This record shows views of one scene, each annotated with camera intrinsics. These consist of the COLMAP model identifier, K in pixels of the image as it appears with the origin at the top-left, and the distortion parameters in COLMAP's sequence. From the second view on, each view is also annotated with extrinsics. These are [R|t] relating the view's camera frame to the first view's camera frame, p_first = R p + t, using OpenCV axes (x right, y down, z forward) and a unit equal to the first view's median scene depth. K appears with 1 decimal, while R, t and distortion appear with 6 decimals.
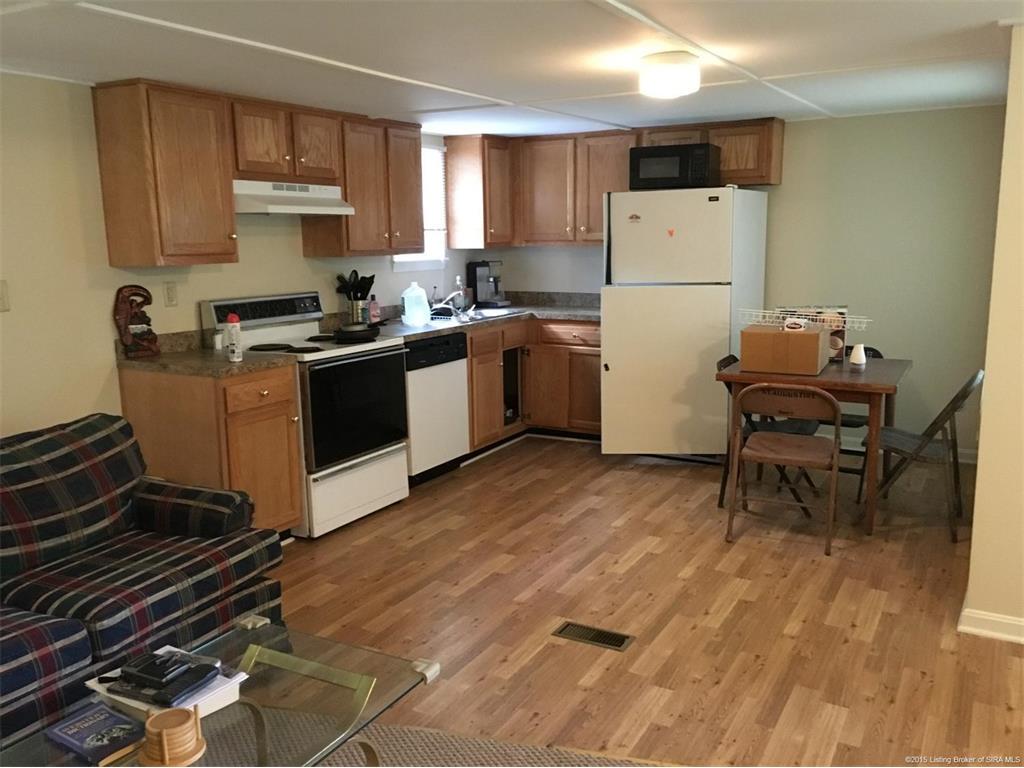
lens RADIAL K [[854.1, 0, 512.0], [0, 854.1, 384.0], [0, 0, 1]] dist [0.080642, -0.091082]
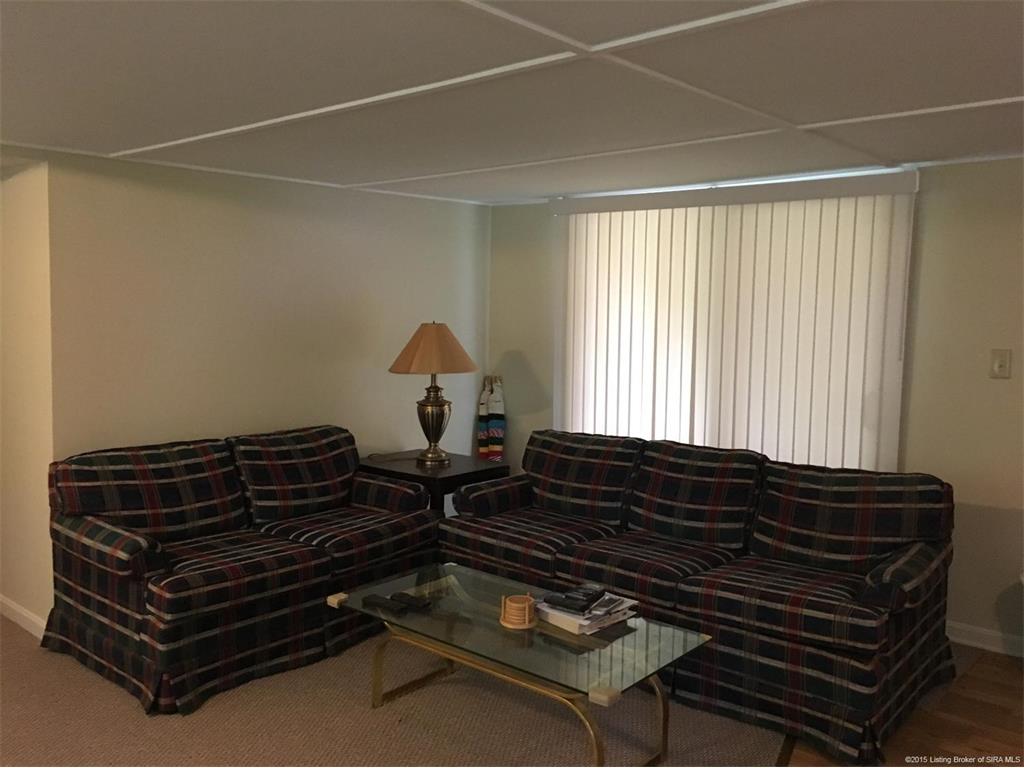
lens RADIAL K [[854.1, 0, 512.0], [0, 854.1, 384.0], [0, 0, 1]] dist [0.080642, -0.091082]
pose [[-0.188976, 0.100452, -0.976830, 0.765850], [-0.175468, 0.975290, 0.134239, -0.150375], [0.966178, 0.196771, -0.166680, 0.782936]]
